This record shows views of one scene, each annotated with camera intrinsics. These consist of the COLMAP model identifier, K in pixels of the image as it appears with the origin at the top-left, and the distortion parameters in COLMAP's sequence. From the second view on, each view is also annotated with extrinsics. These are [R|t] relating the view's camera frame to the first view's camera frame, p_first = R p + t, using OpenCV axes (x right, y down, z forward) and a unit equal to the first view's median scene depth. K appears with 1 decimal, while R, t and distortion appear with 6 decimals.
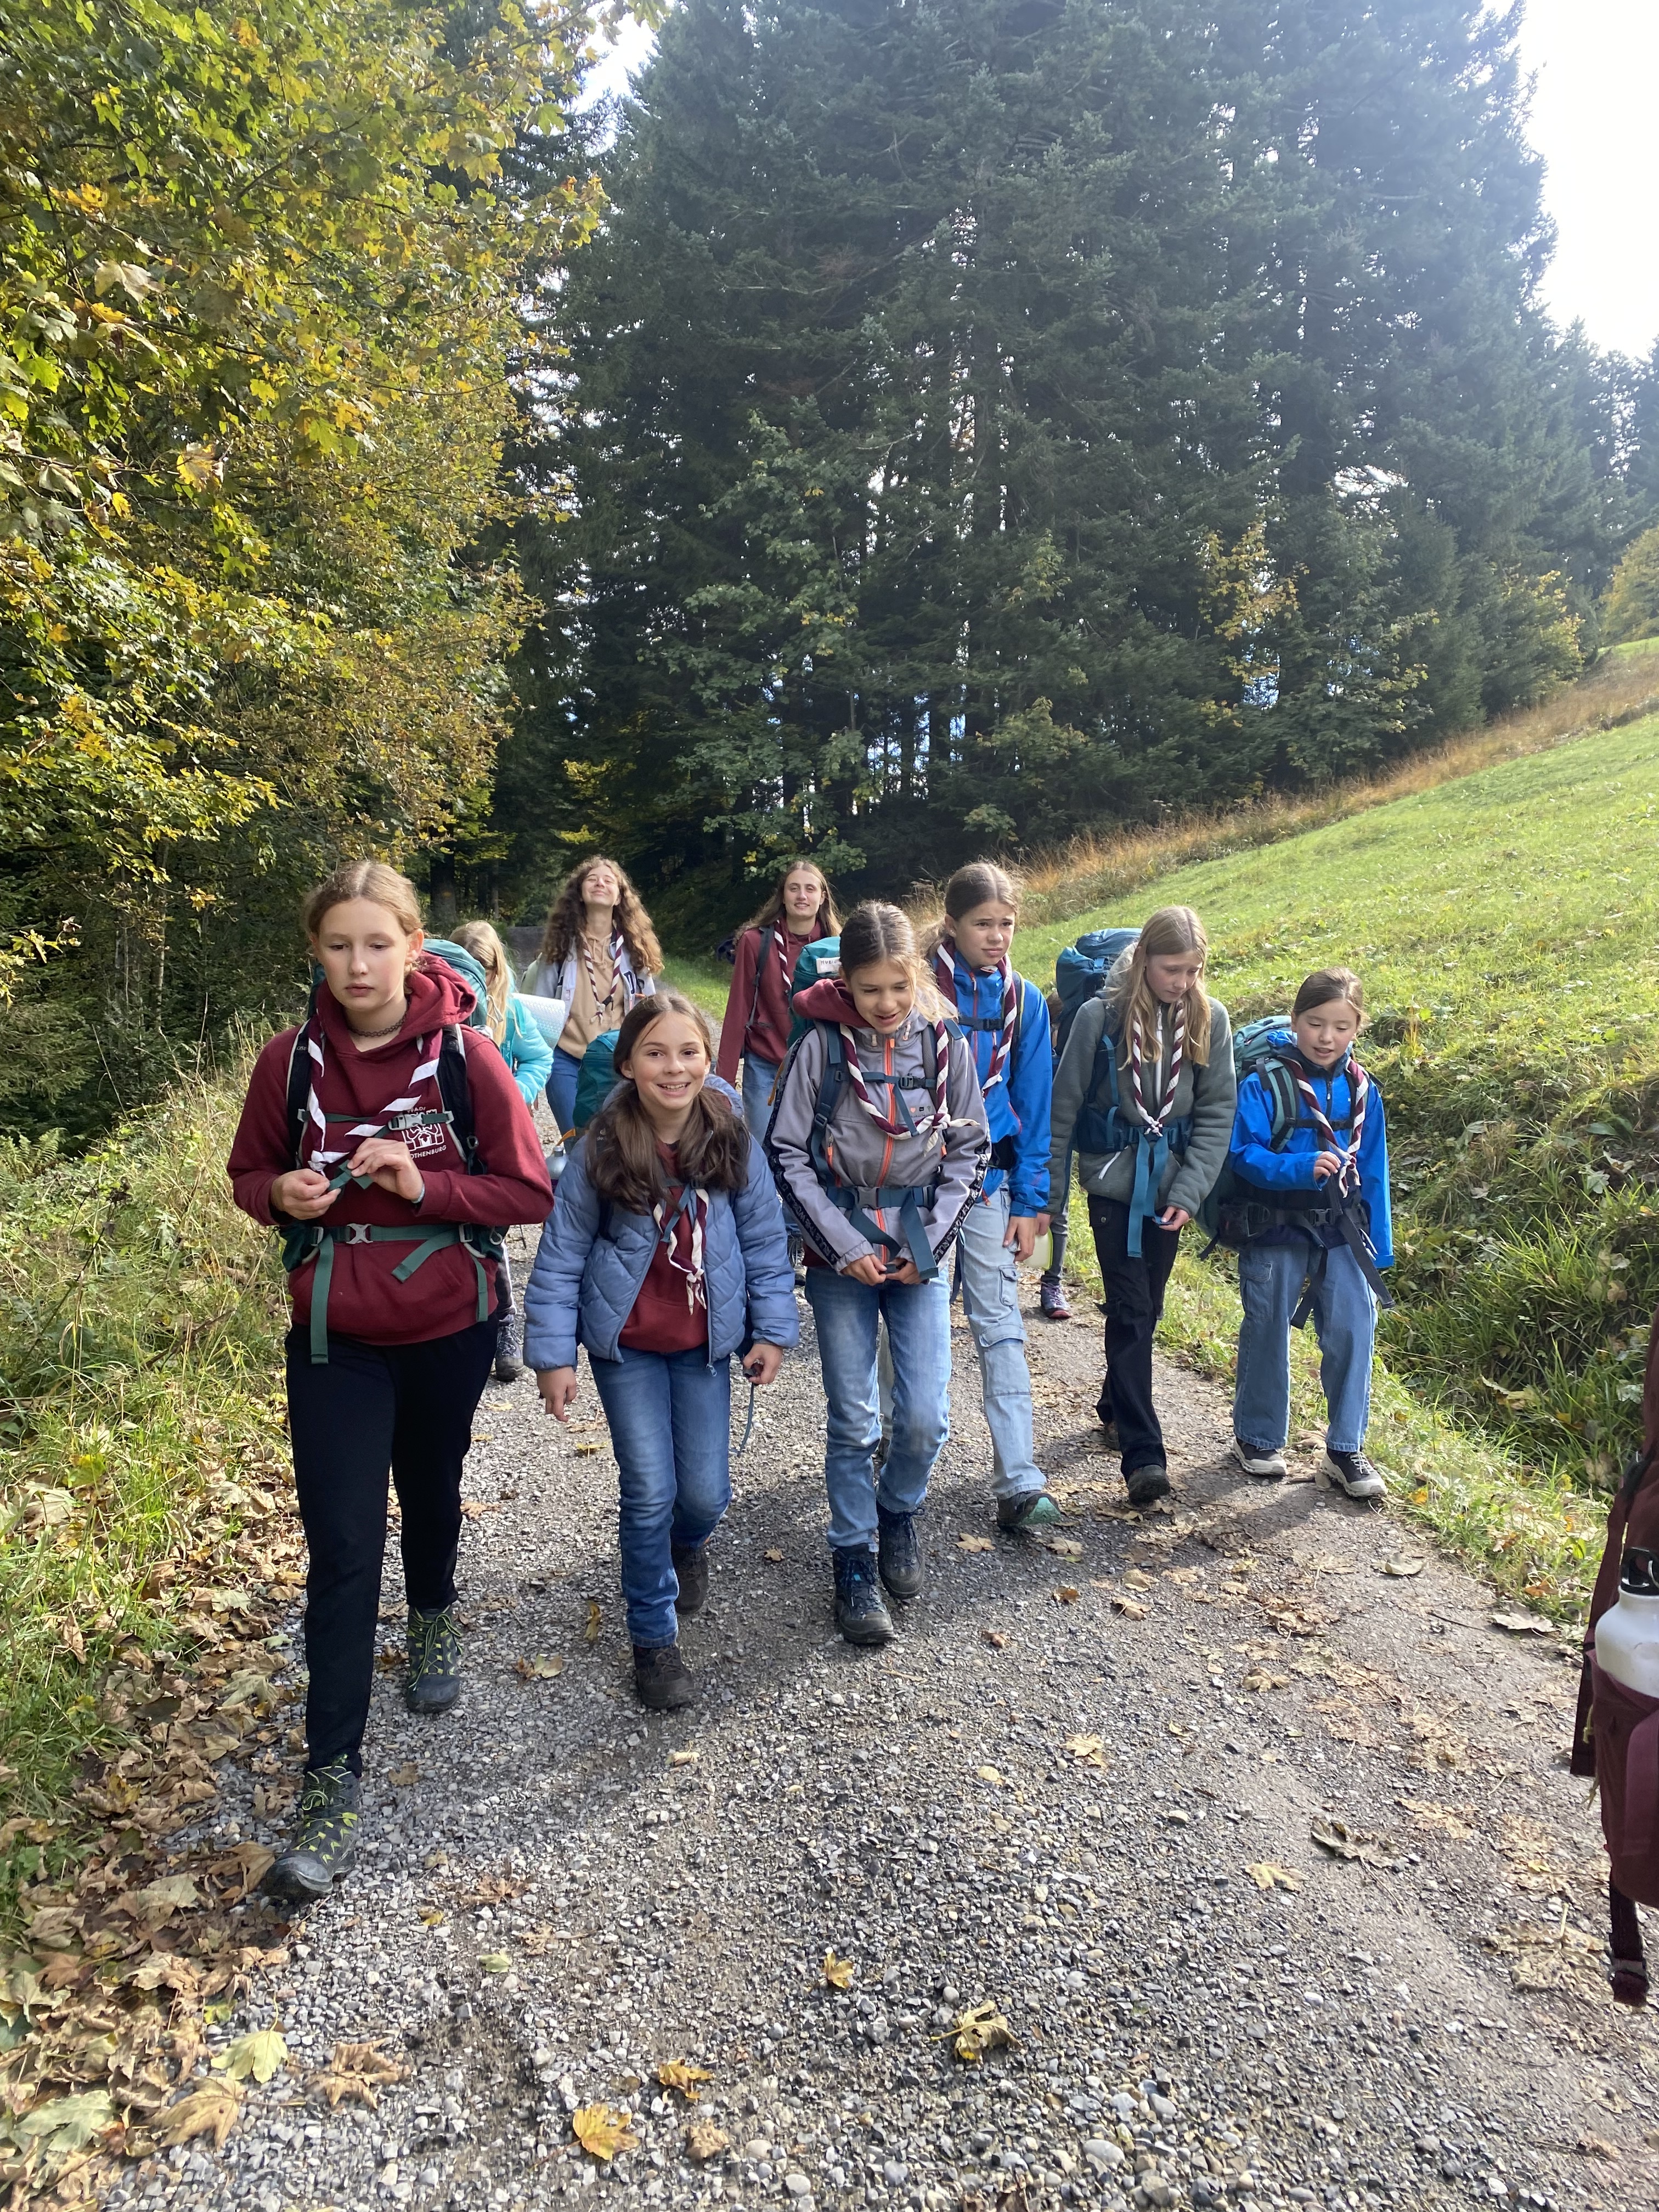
lens RADIAL K [[1724.5, 0, 779.0], [0, 1724.5, 1080.4], [0, 0, 1]] dist [0.006661, 0.000444]
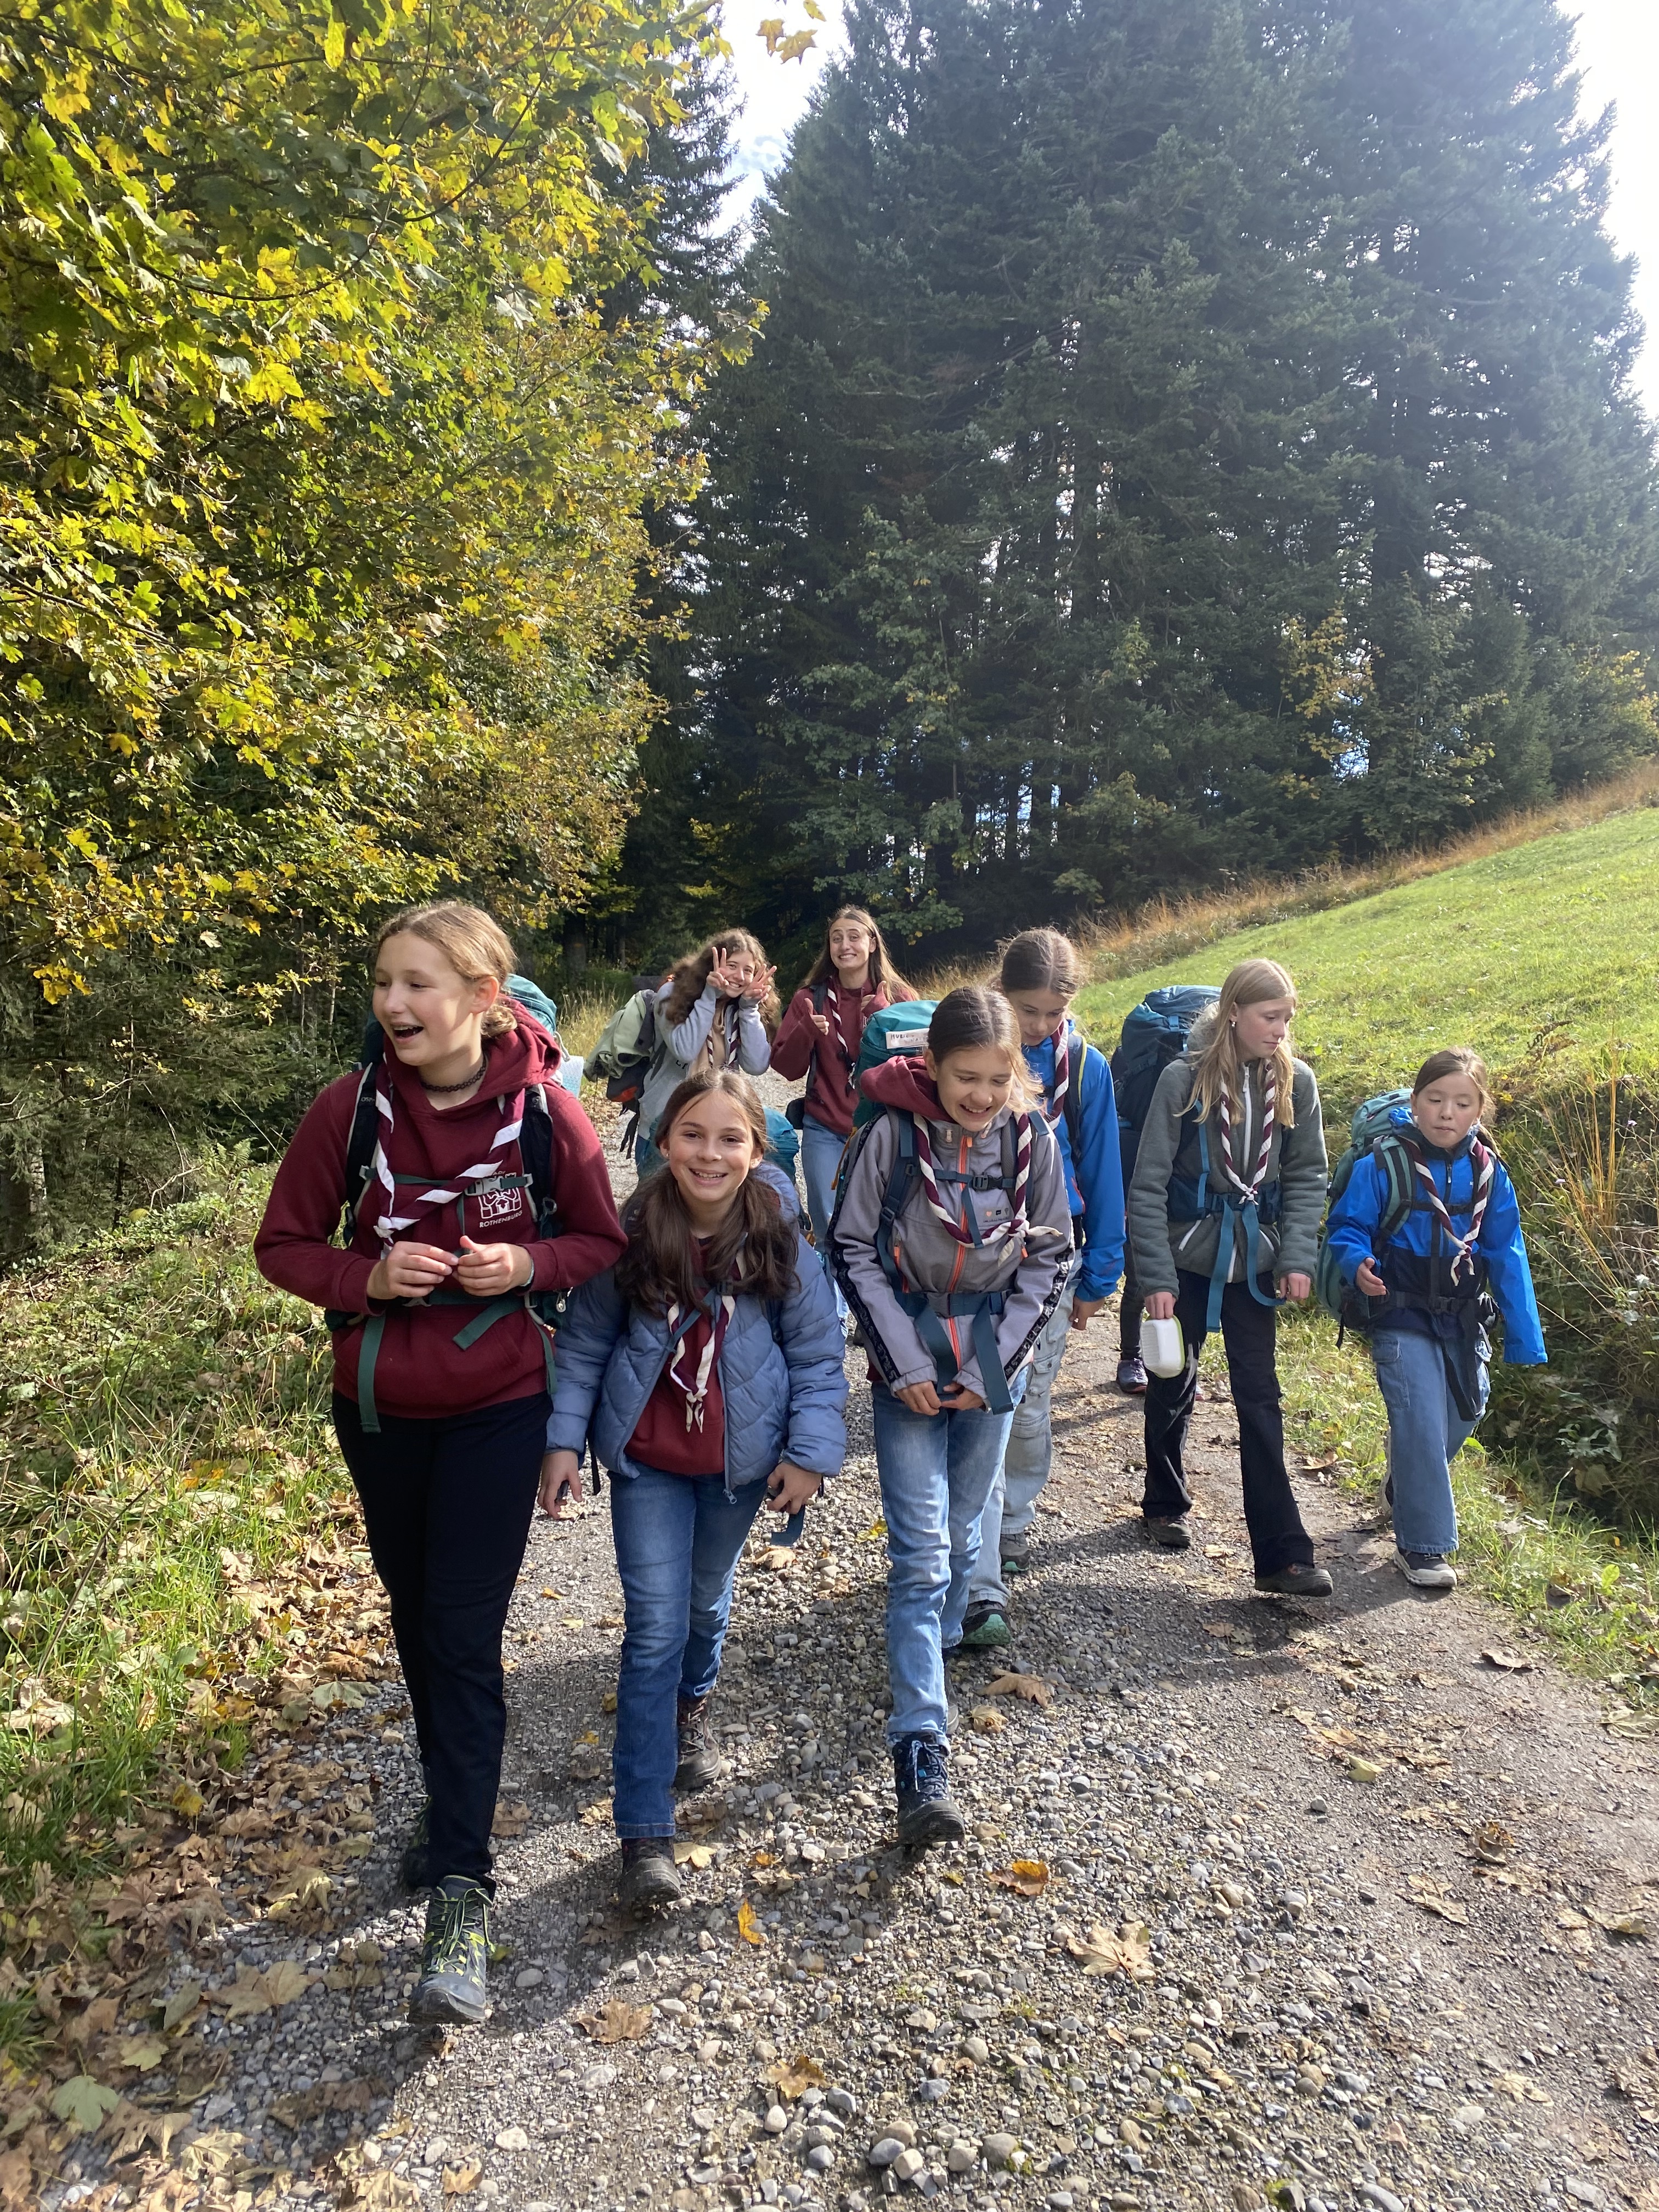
lens RADIAL K [[2028.4, 0, 829.5], [0, 2028.4, 1106.0], [0, 0, 1]] dist [0.017087, 0.000101]
pose [[0.998008, 0.019366, -0.060035, 0.051320], [-0.021013, 0.999417, -0.026919, 0.028755], [0.059478, 0.028127, 0.997833, -0.304483]]
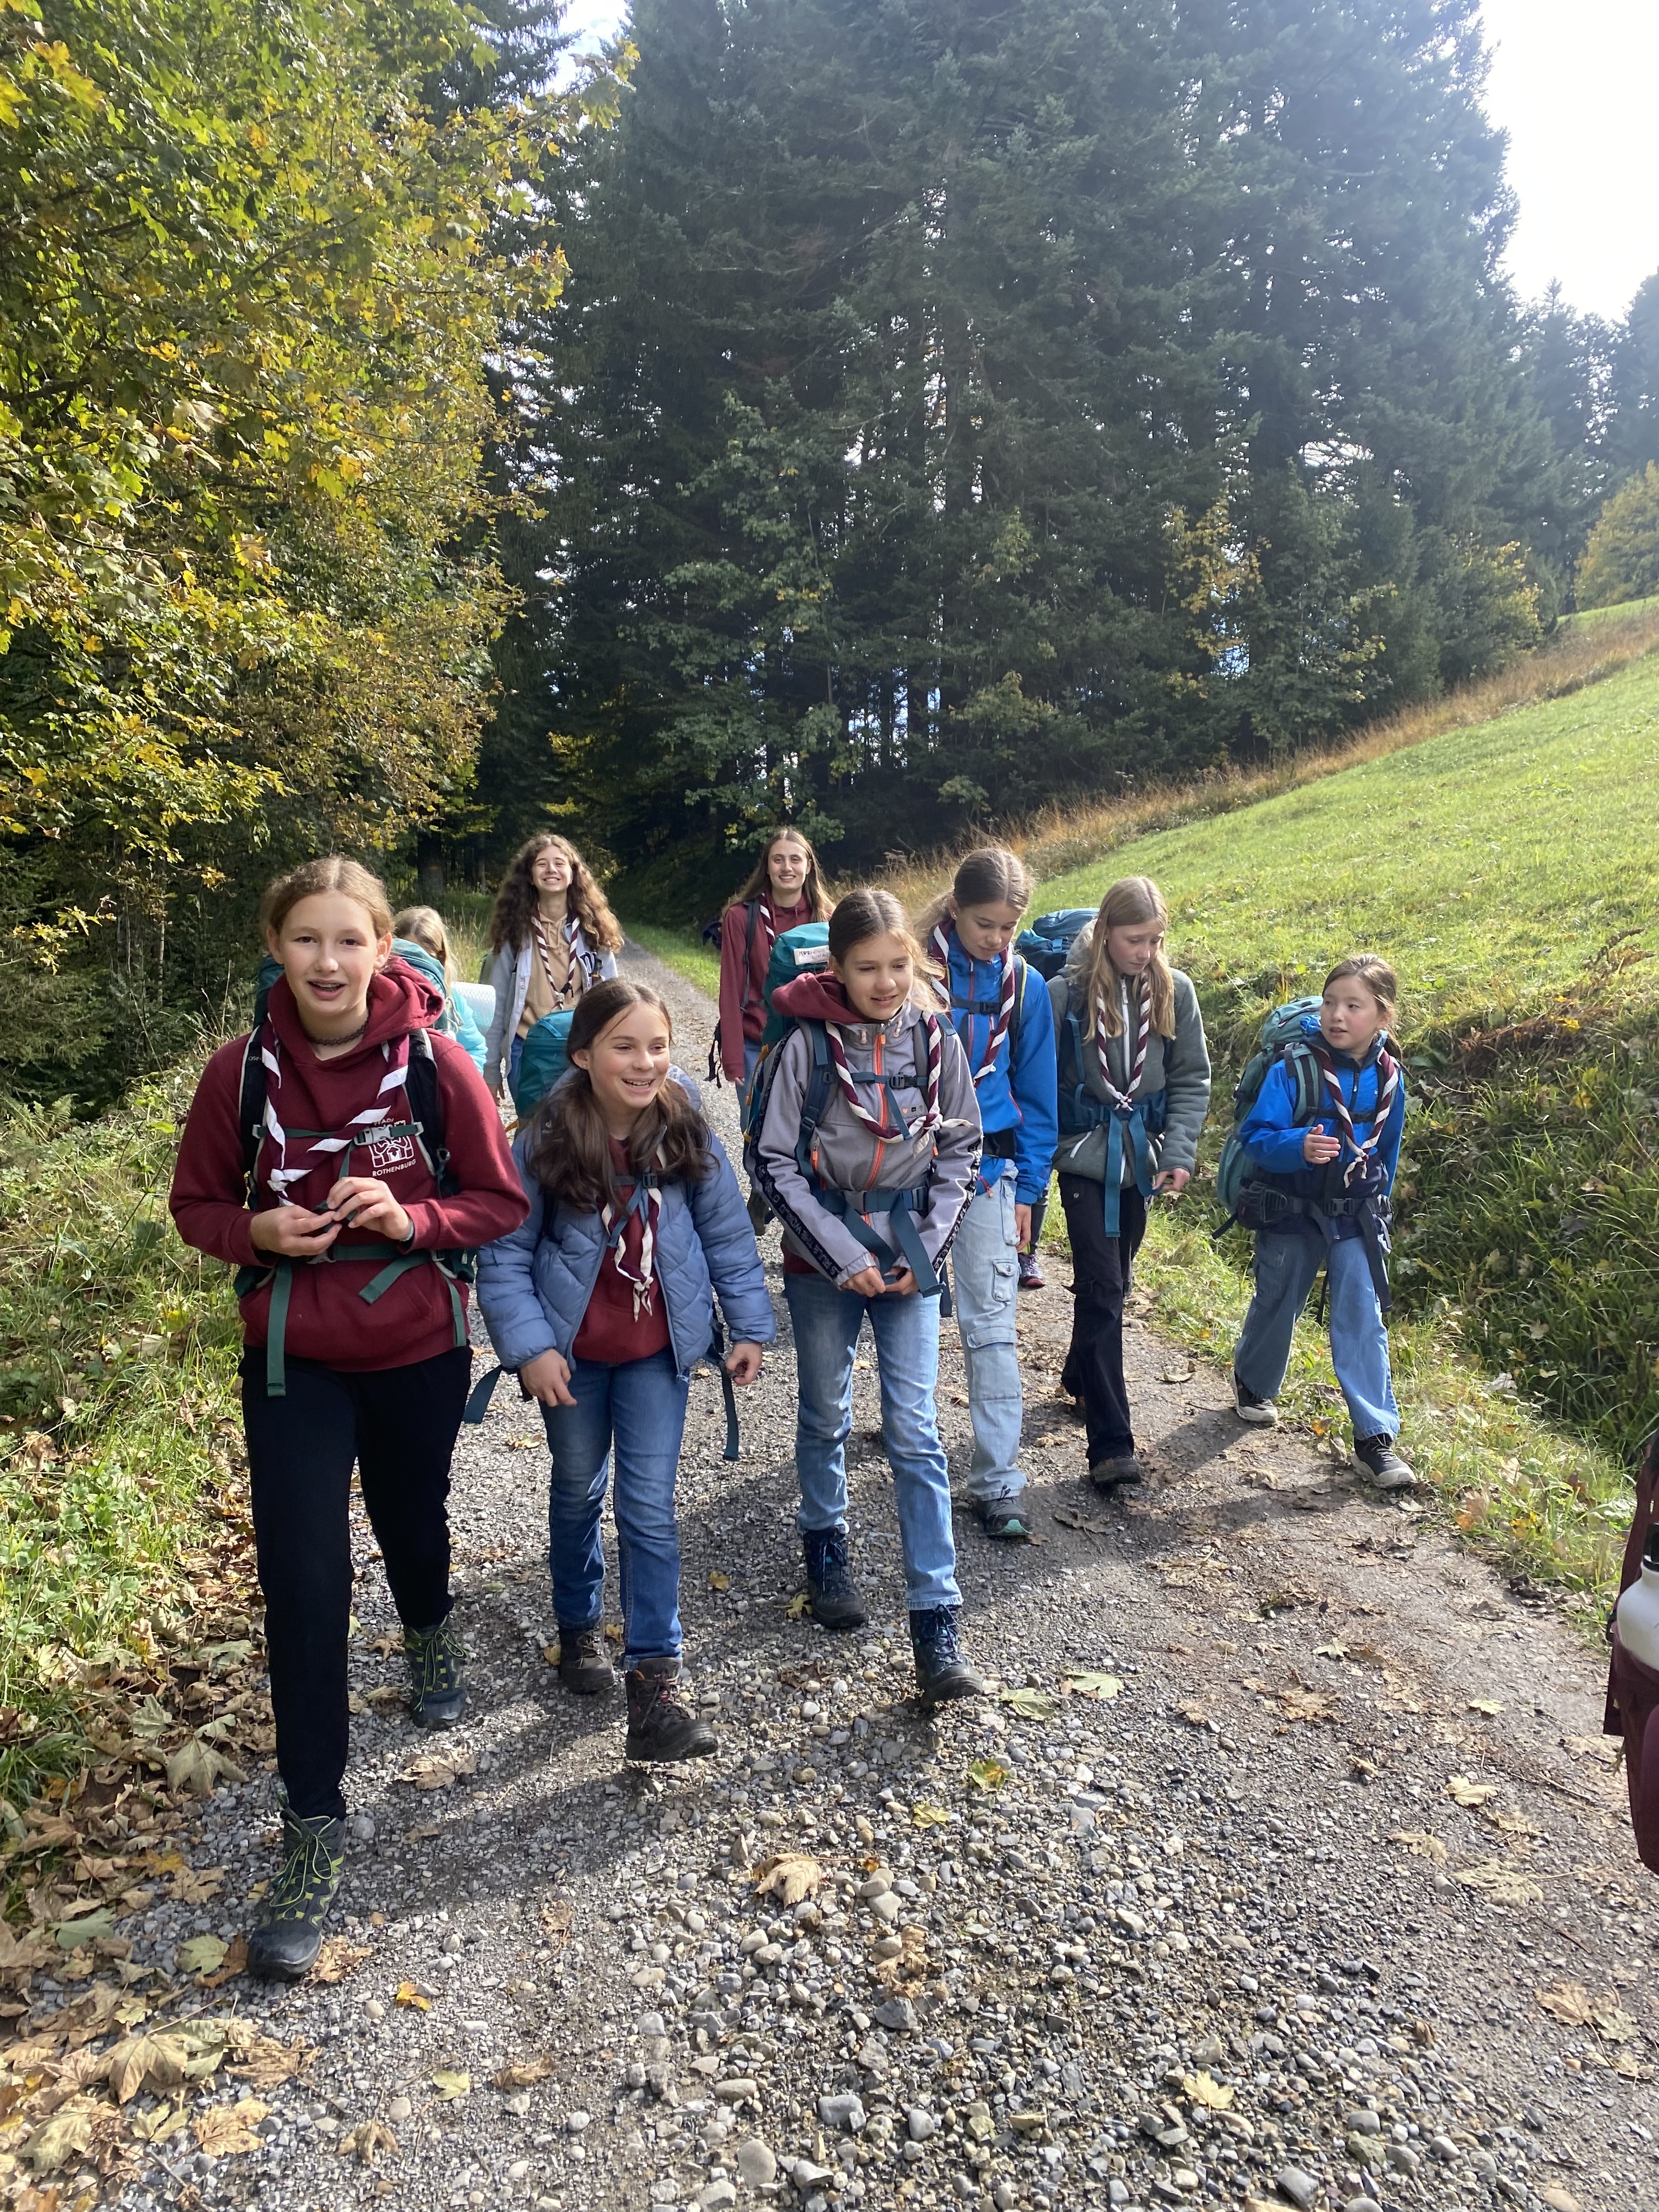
lens RADIAL K [[1848.2, 0, 829.5], [0, 1848.2, 1106.0], [0, 0, 1]] dist [0.002723, 0.017845]
pose [[0.999708, -0.012122, 0.020921, 0.019184], [0.011615, 0.999640, 0.024172, 0.010424], [-0.021206, -0.023922, 0.999489, -0.117662]]
